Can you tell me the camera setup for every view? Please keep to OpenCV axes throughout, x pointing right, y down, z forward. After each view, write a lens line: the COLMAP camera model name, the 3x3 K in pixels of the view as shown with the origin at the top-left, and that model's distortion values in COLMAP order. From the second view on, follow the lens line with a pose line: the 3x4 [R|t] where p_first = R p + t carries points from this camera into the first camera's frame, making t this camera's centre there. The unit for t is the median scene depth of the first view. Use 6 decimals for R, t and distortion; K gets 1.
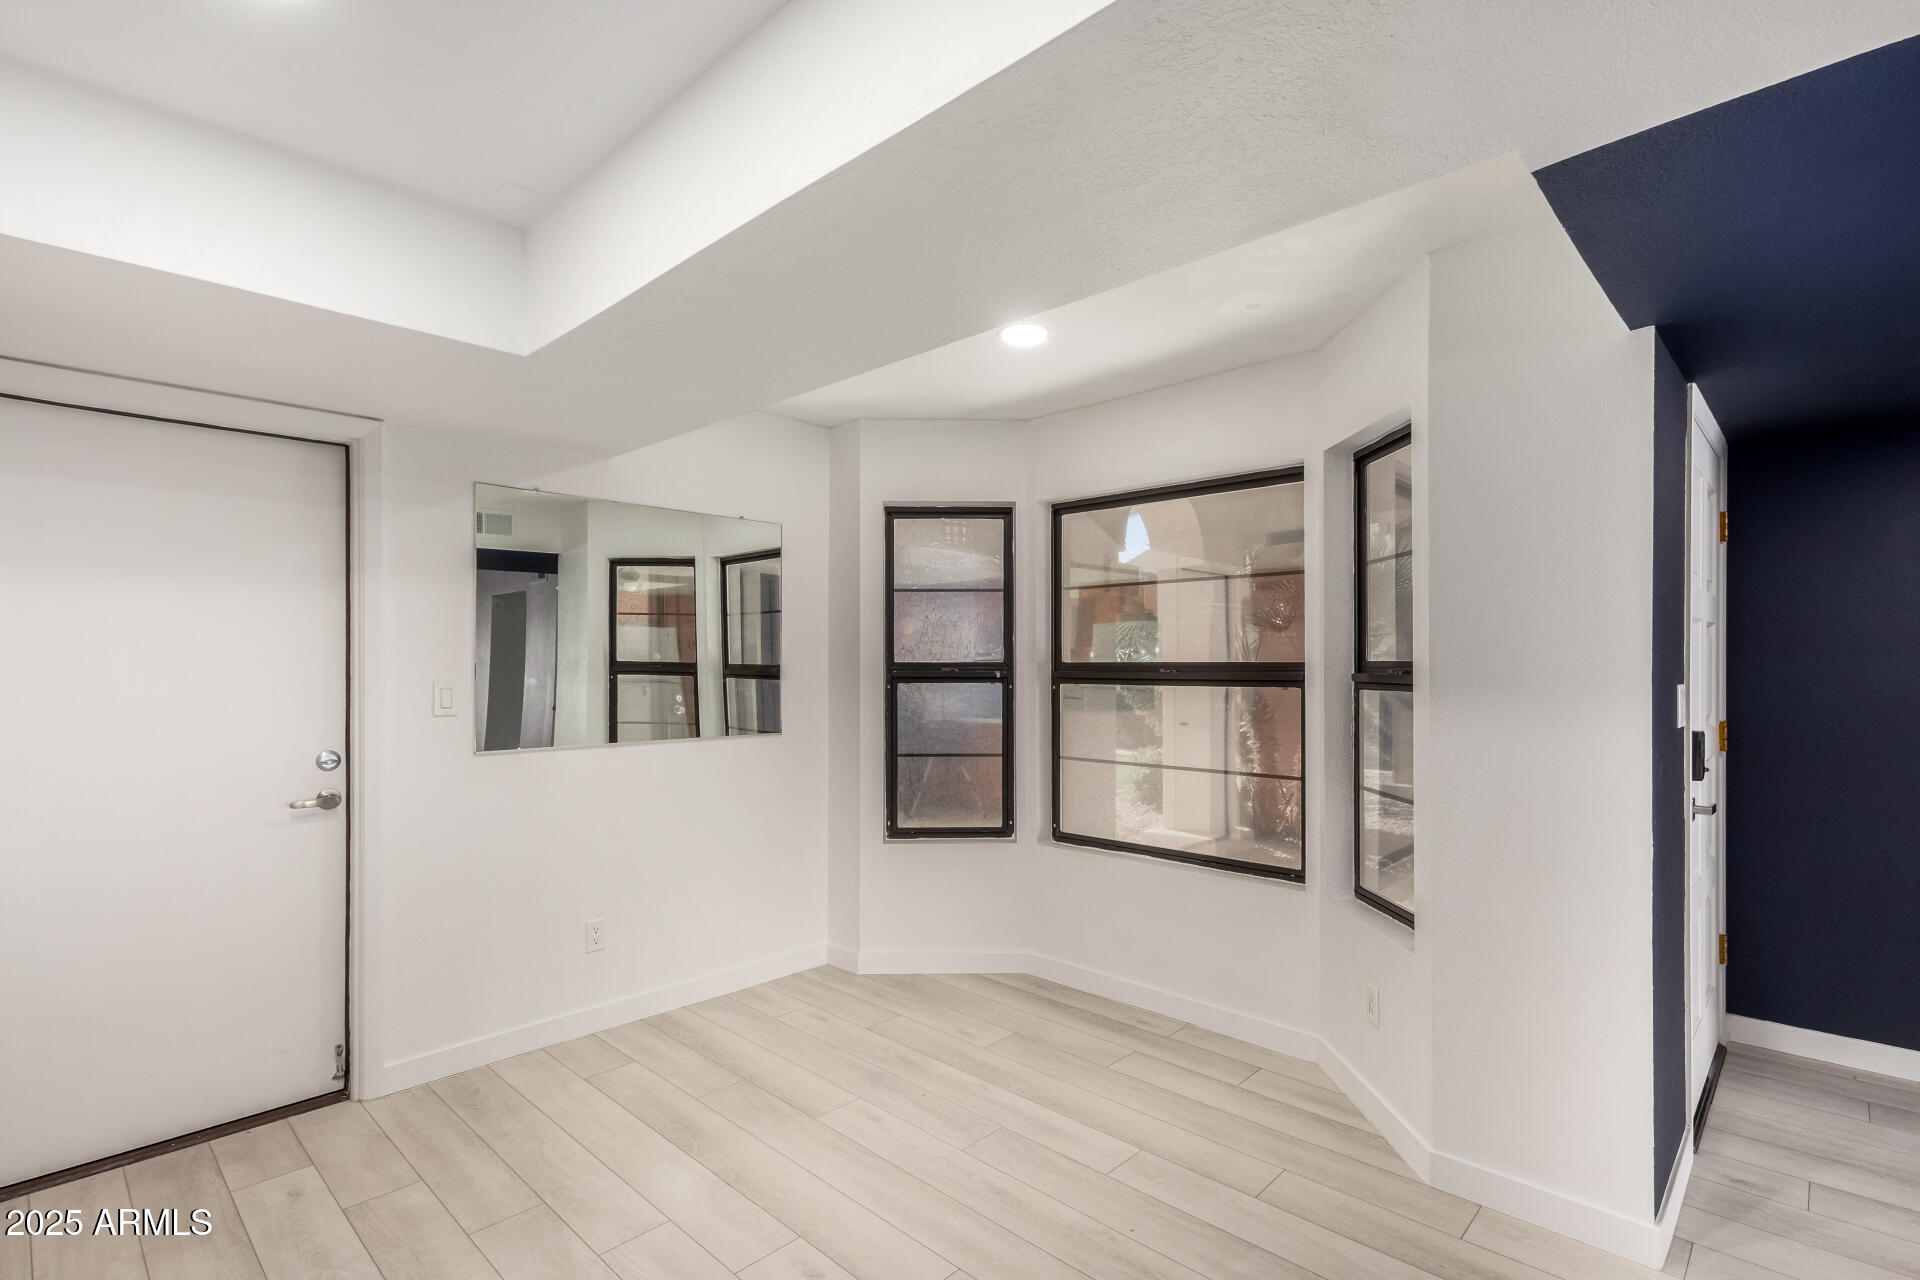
lens RADIAL K [[903.6, 0, 966.3], [0, 903.6, 663.9], [0, 0, 1]] dist [0.022576, -0.010003]
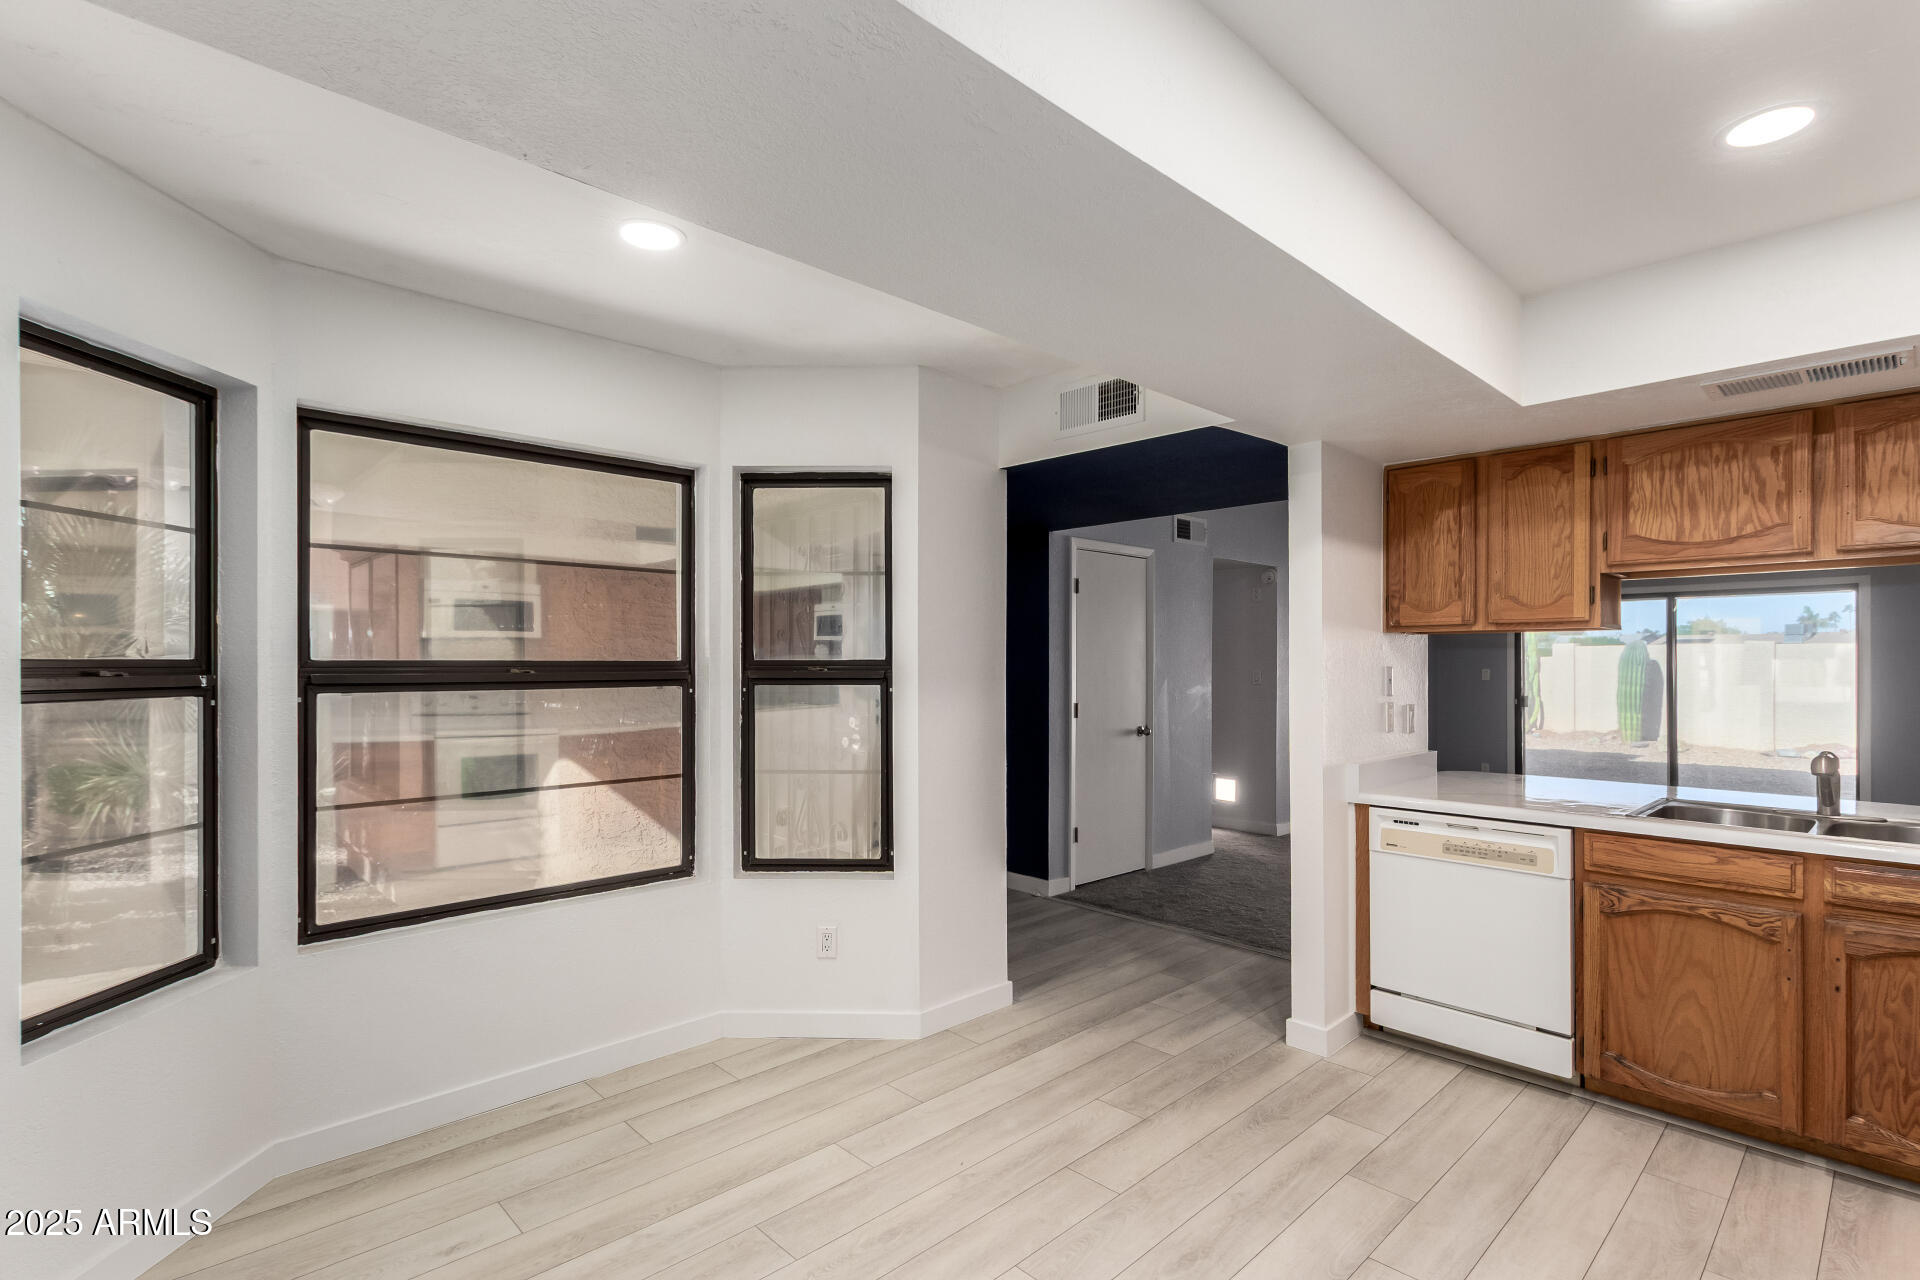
lens RADIAL K [[903.6, 0, 966.3], [0, 903.6, 663.9], [0, 0, 1]] dist [0.022576, -0.010003]
pose [[0.043778, 0.001623, 0.999040, -0.723276], [-0.003281, 0.999994, -0.001481, -0.000174], [-0.999036, -0.003213, 0.043783, 0.718416]]
